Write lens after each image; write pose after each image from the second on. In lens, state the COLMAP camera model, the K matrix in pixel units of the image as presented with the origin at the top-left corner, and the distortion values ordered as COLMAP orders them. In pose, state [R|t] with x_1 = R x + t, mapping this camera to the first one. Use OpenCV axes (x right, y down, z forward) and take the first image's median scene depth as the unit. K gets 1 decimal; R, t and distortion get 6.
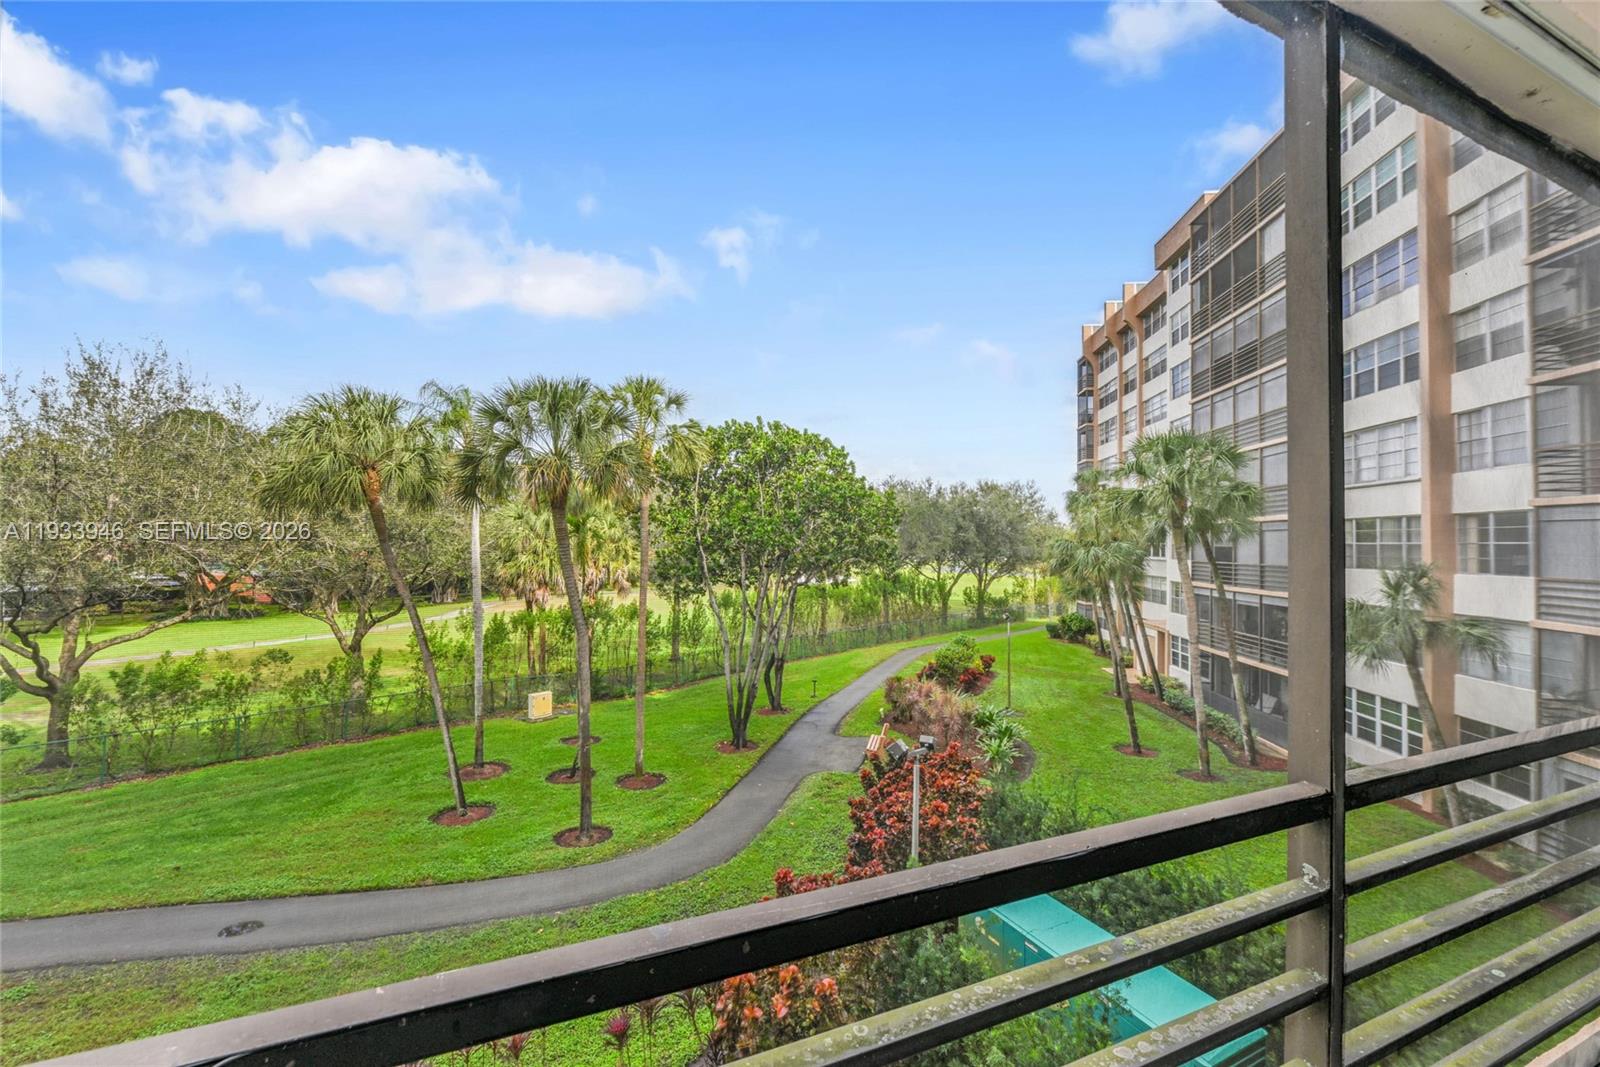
lens RADIAL K [[628.4, 0, 763.2], [0, 628.4, 527.3], [0, 0, 1]] dist [0.003789, 0.000520]
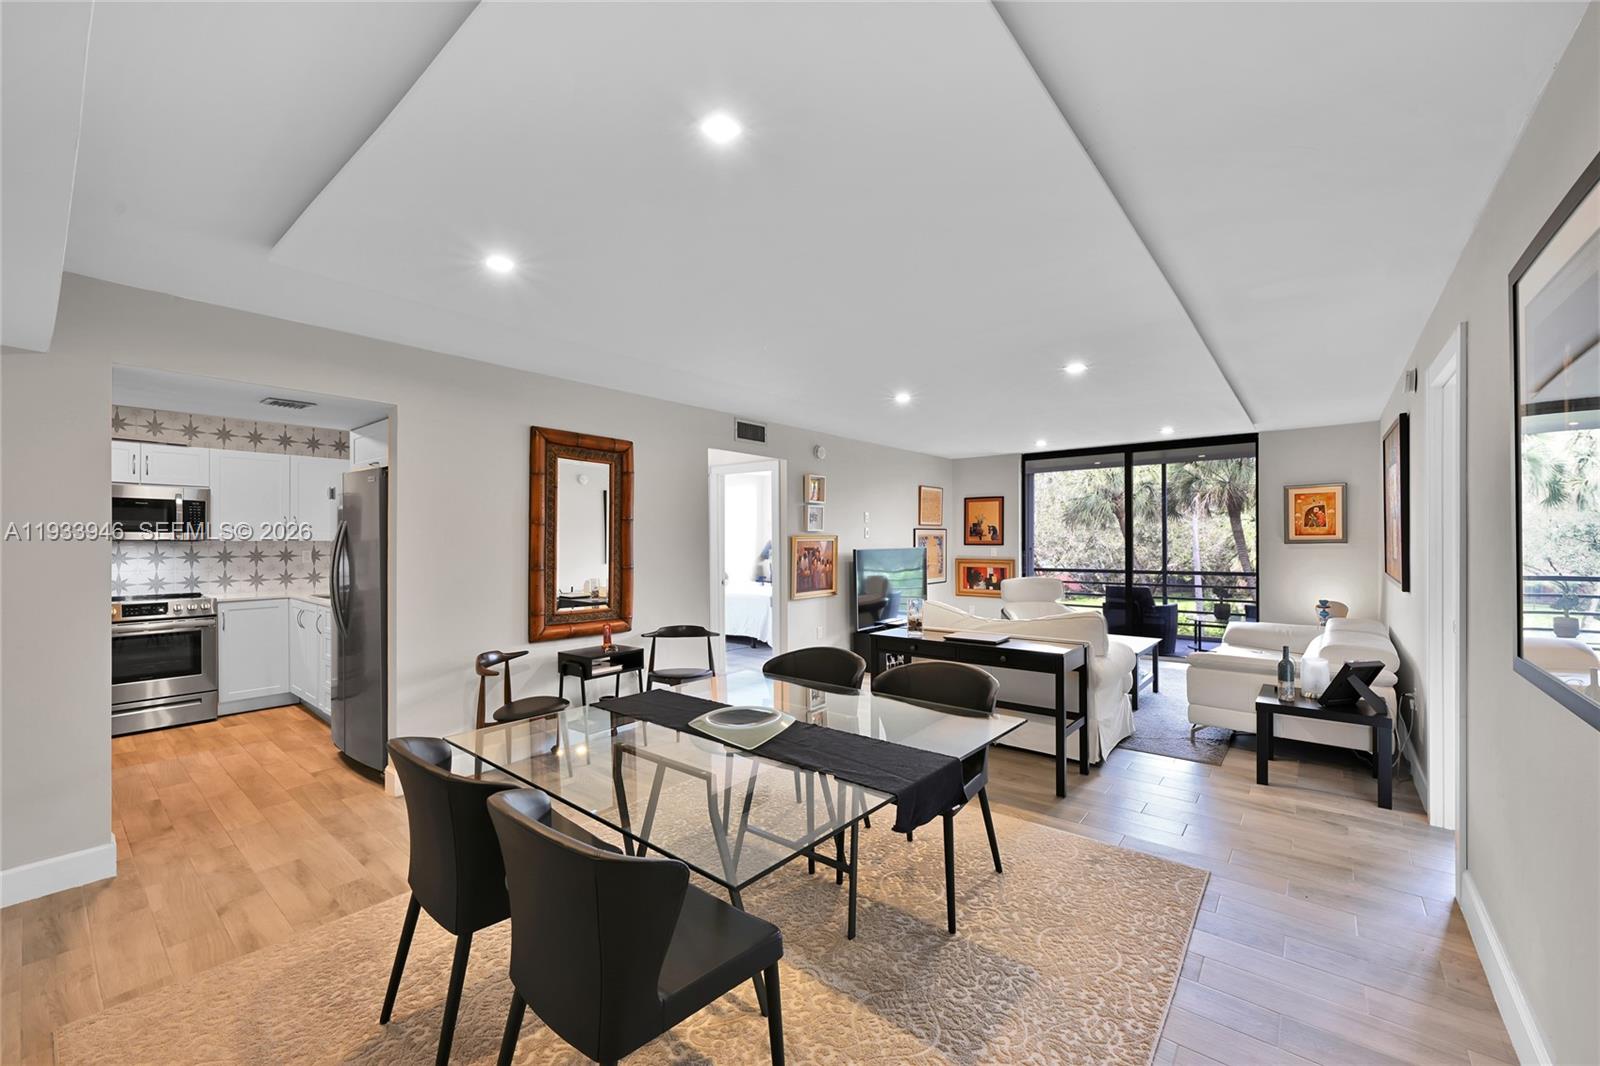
lens RADIAL K [[635.6, 0, 796.4], [0, 635.6, 545.2], [0, 0, 1]] dist [-0.001334, 0.000086]
pose [[0.461642, -0.012968, -0.886972, 0.334378], [0.033629, 0.999430, 0.002891, -0.003030], [0.886429, -0.031162, 0.461815, -0.374989]]
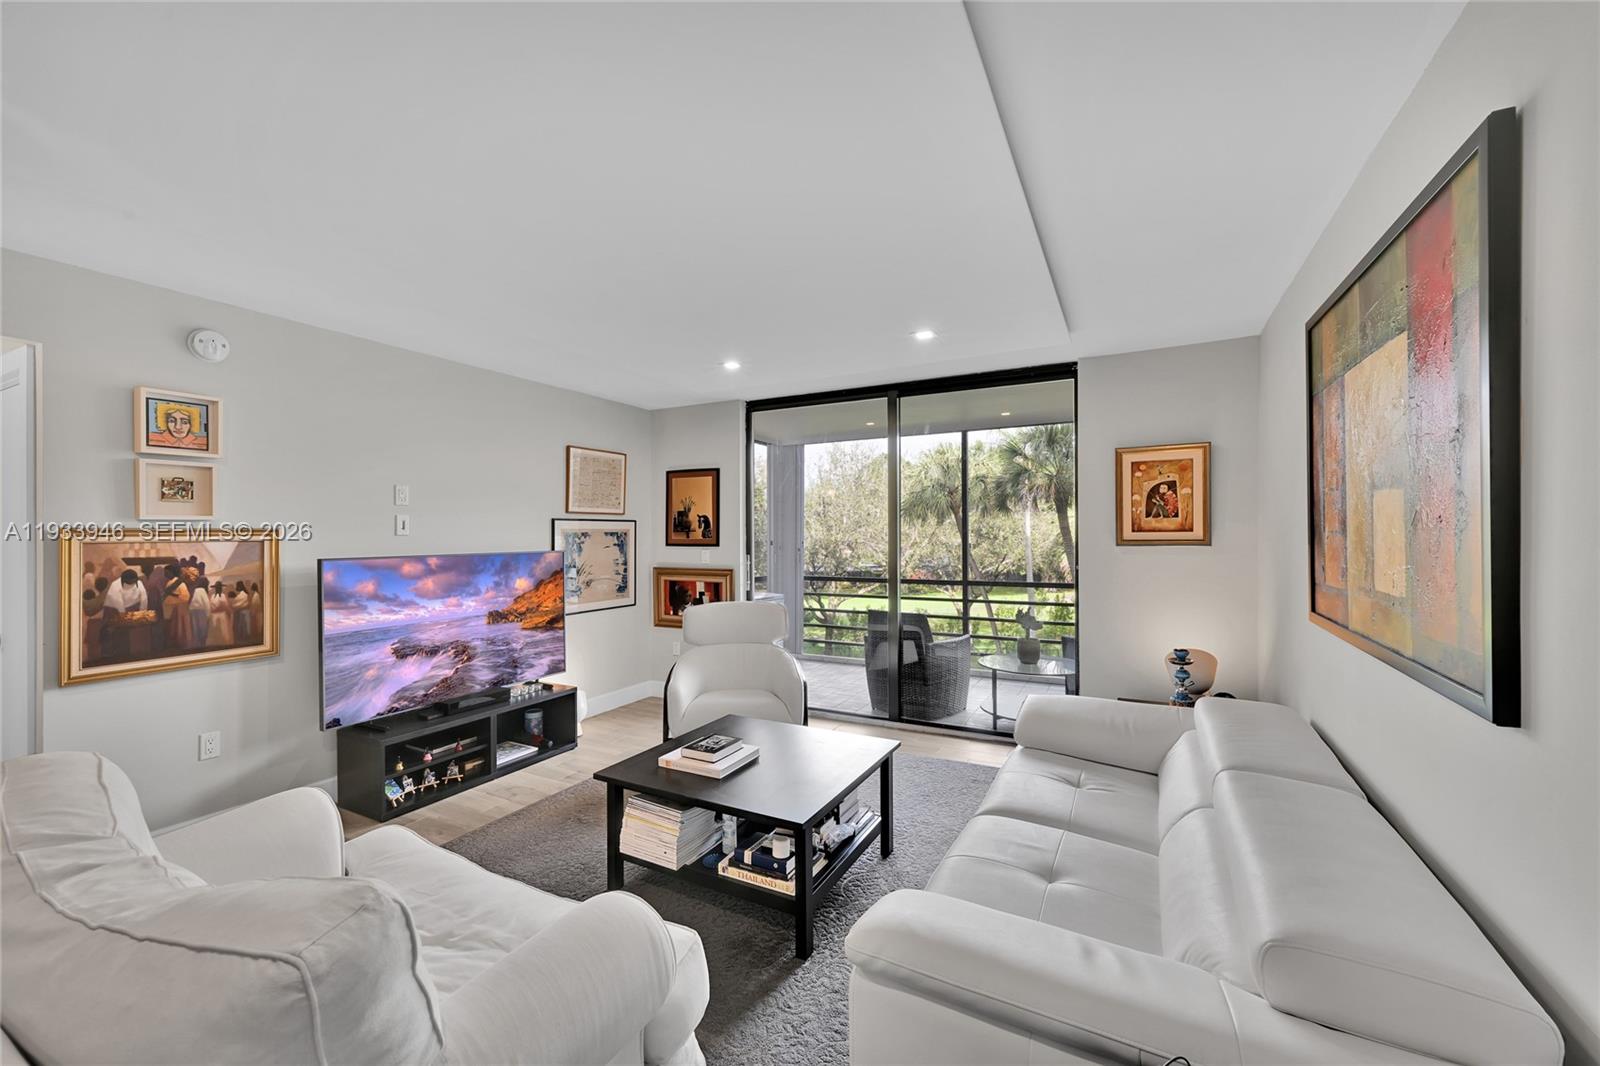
lens RADIAL K [[635.6, 0, 801.9], [0, 635.6, 534.6], [0, 0, 1]] dist [-0.001334, 0.000086]
pose [[0.635465, -0.020272, -0.771864, 0.255797], [0.032564, 0.999469, 0.000560, -0.001250], [0.771443, -0.025491, 0.635788, -0.212396]]
